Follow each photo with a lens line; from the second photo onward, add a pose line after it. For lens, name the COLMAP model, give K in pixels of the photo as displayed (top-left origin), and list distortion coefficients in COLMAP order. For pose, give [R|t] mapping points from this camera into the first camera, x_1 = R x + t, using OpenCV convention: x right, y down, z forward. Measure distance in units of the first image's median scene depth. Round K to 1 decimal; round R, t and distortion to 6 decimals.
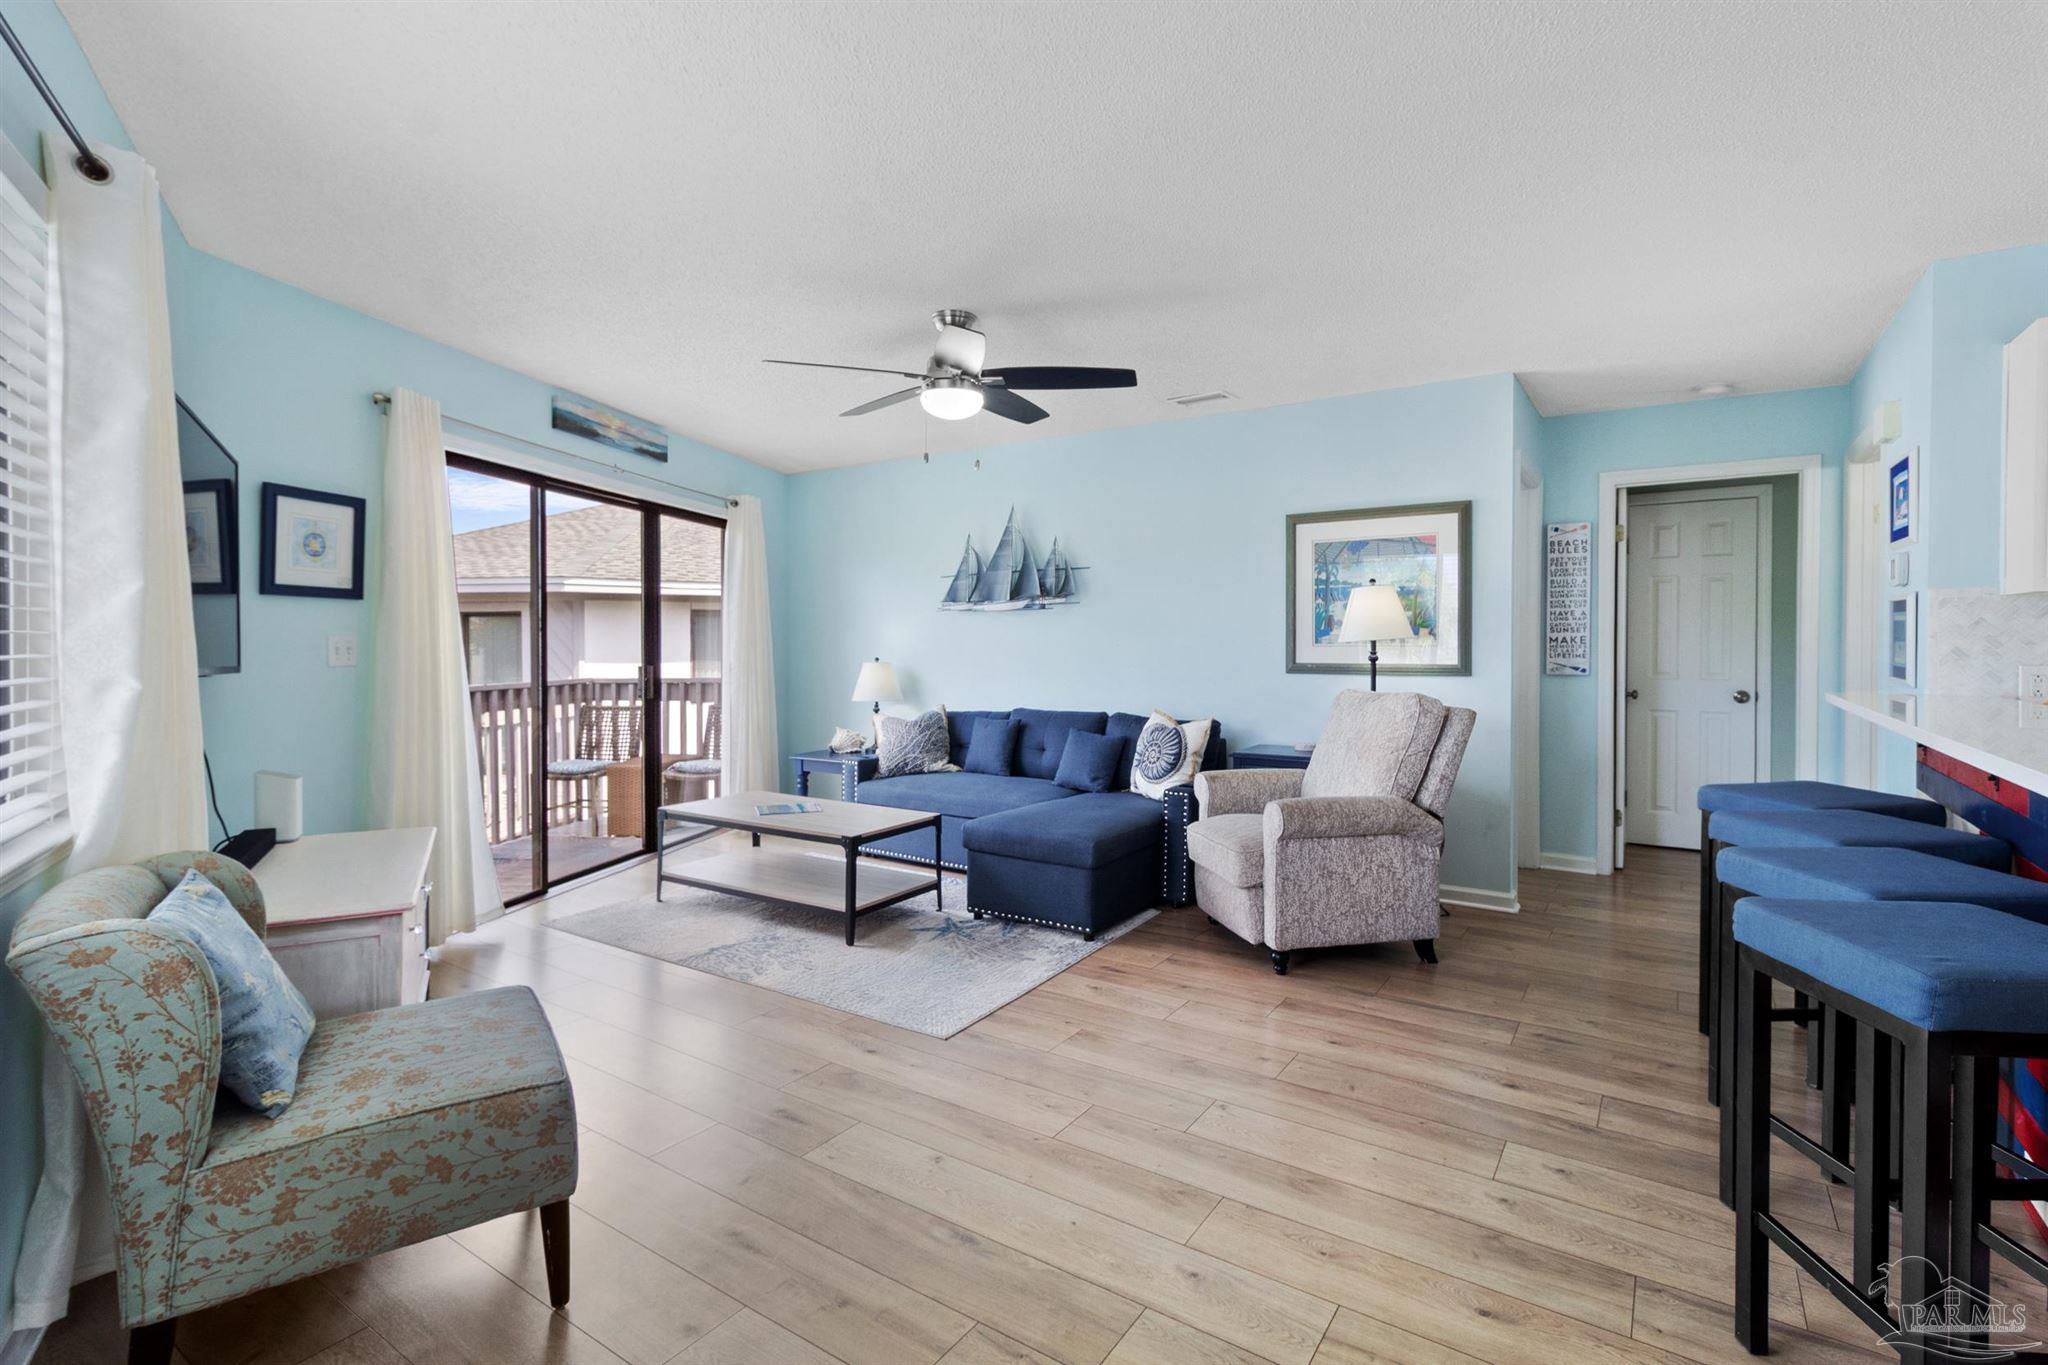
lens RADIAL K [[957.8, 0, 1037.8], [0, 957.8, 654.3], [0, 0, 1]] dist [0.006011, 0.000391]
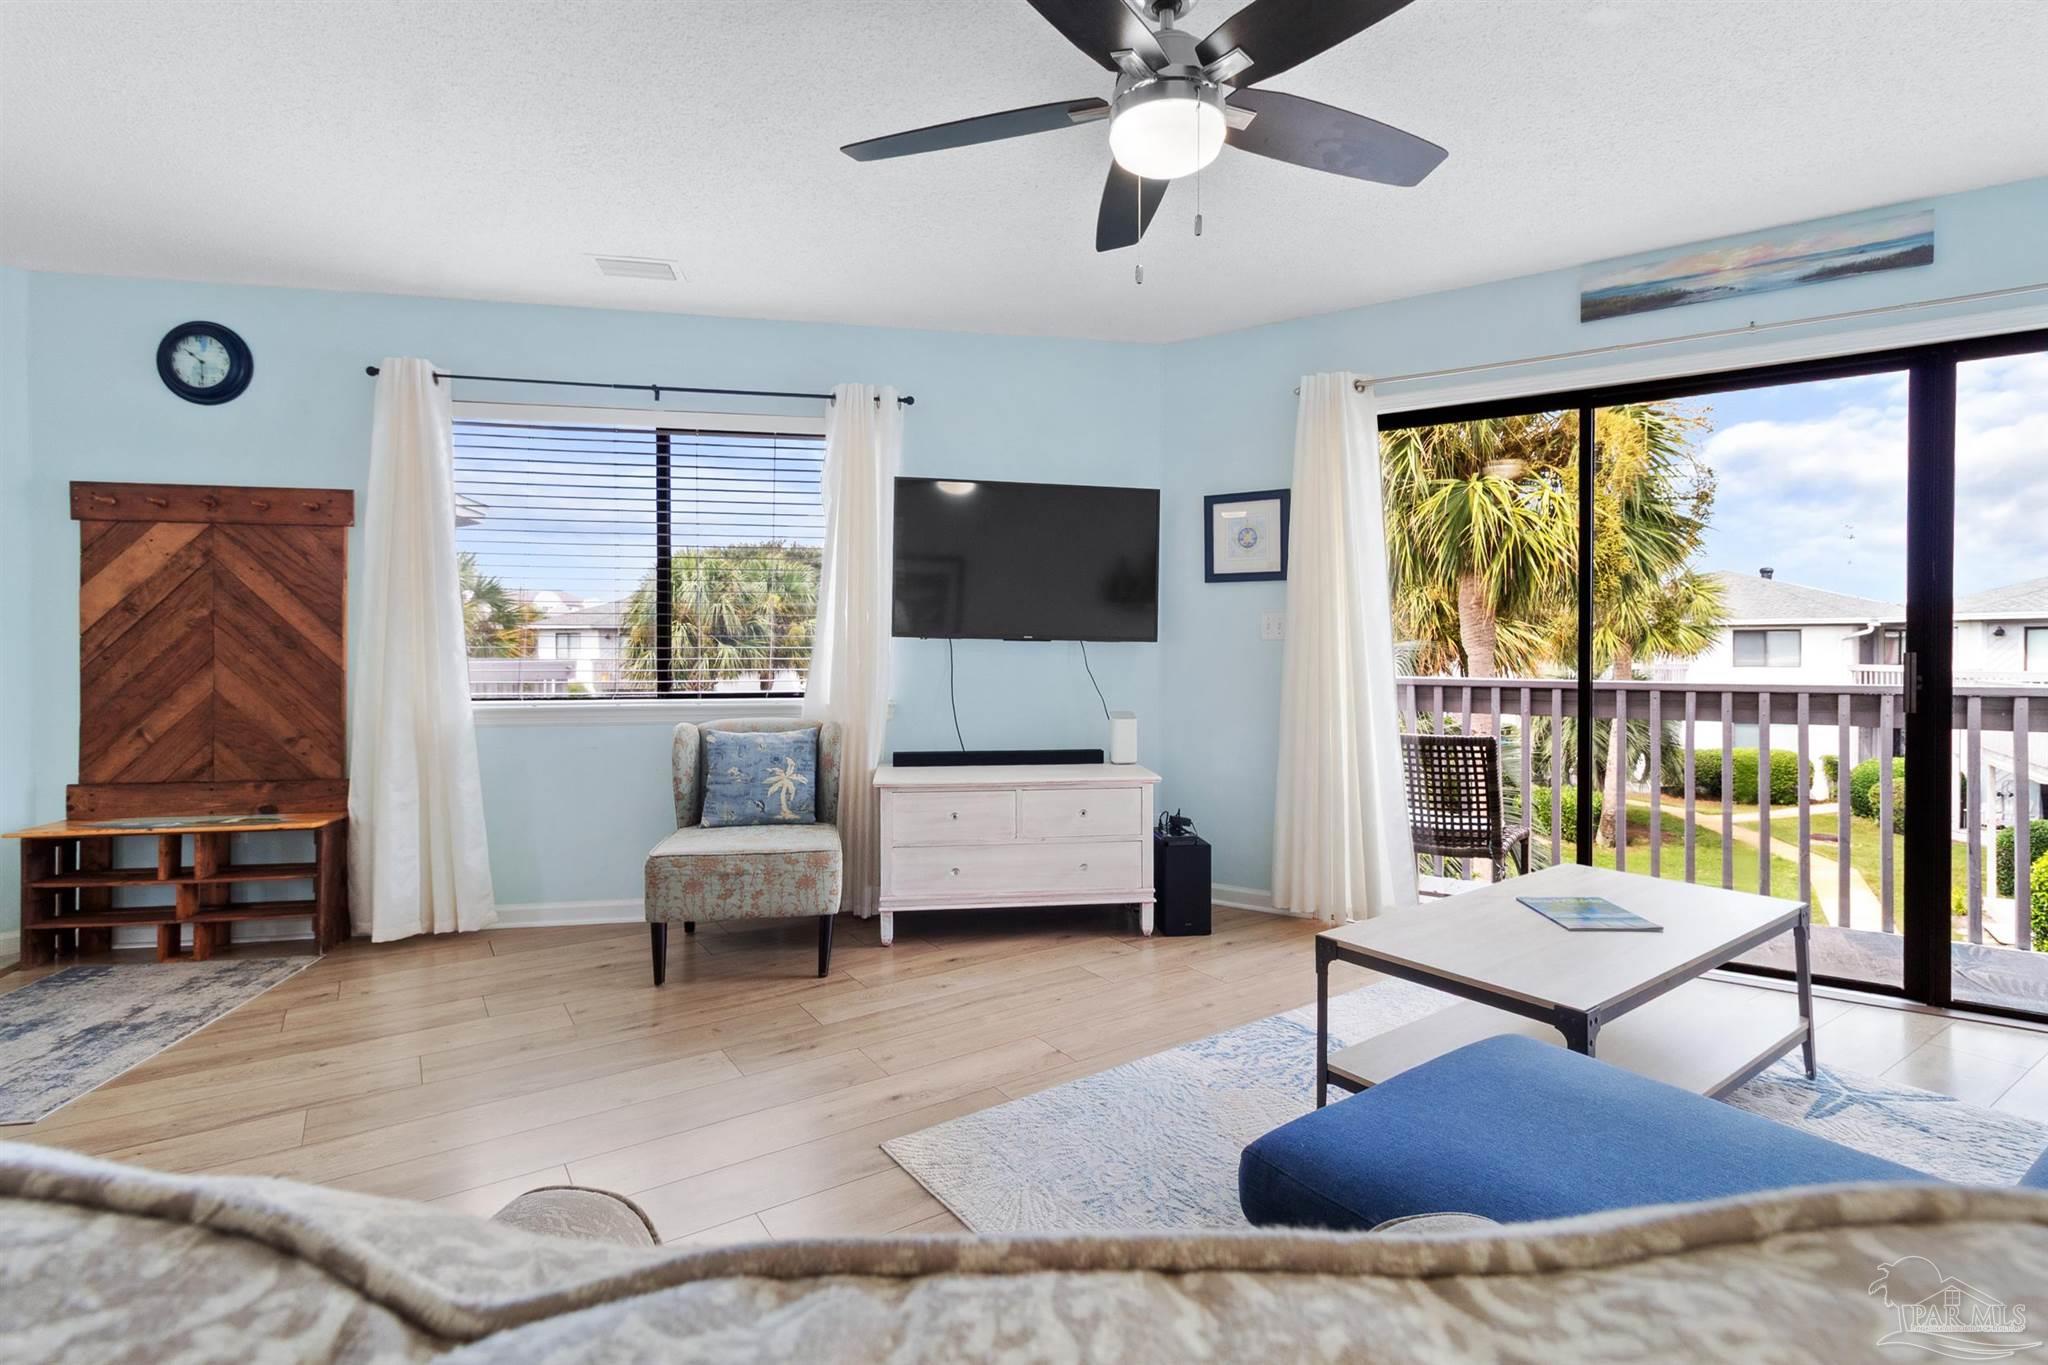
lens RADIAL K [[957.8, 0, 1037.8], [0, 957.8, 654.3], [0, 0, 1]] dist [0.006011, 0.000391]
pose [[-0.380524, 0.010555, -0.924711, 0.326493], [-0.010671, 0.999818, 0.015804, 0.011263], [0.924709, 0.015881, -0.380342, 0.864231]]
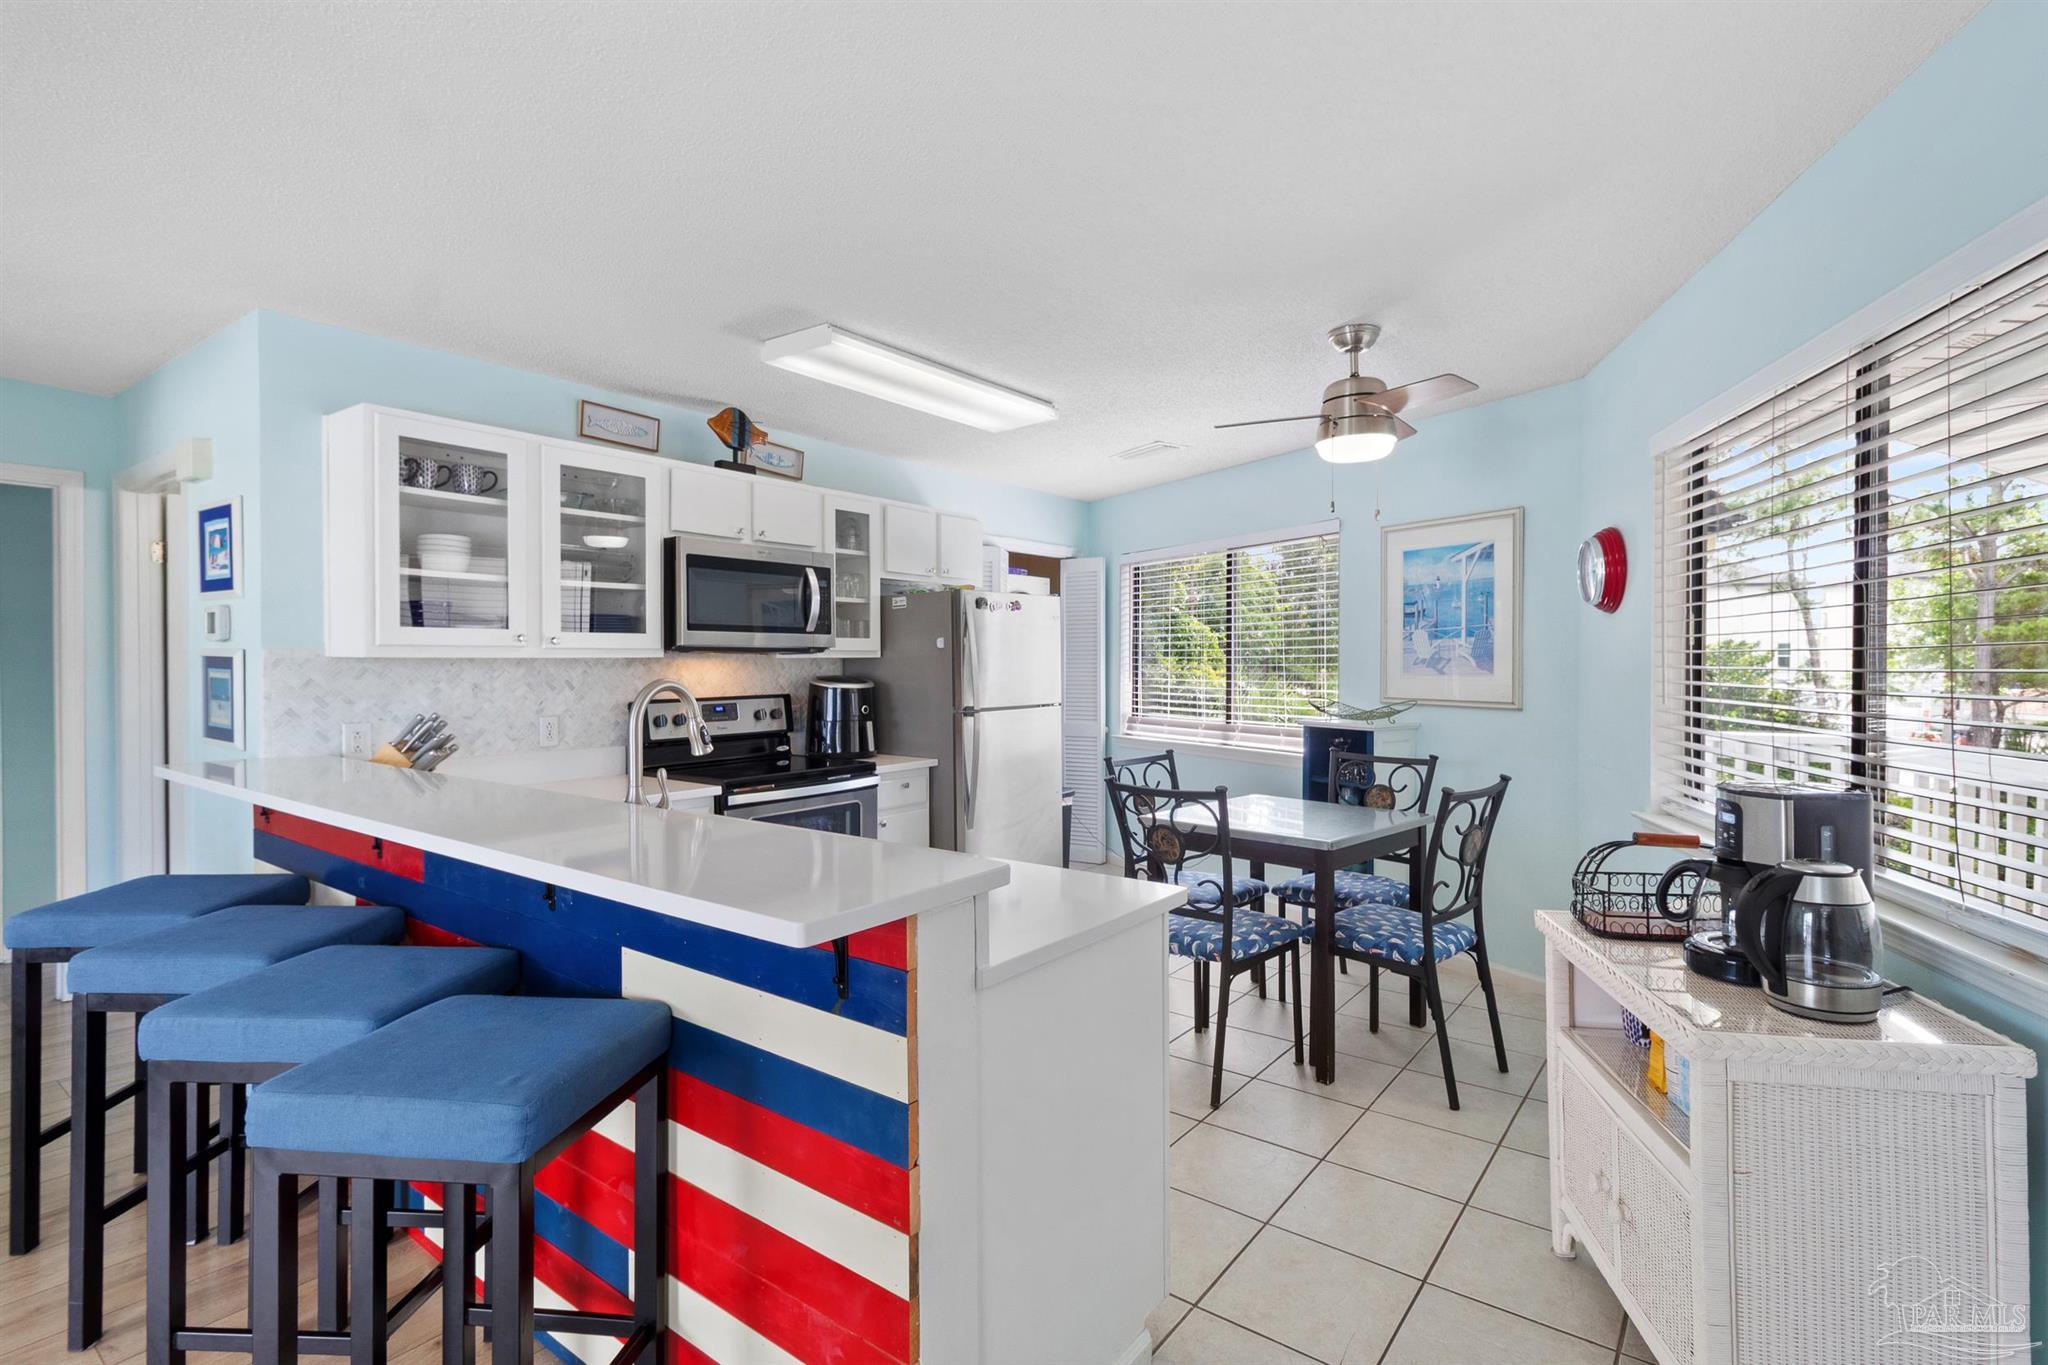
lens RADIAL K [[961.4, 0, 1036.7], [0, 961.4, 672.3], [0, 0, 1]] dist [0.002846, 0.000306]
pose [[0.049629, -0.011950, 0.998696, 0.002676], [0.011718, 0.999867, 0.011382, -0.030111], [-0.998699, 0.011138, 0.049763, 0.118274]]
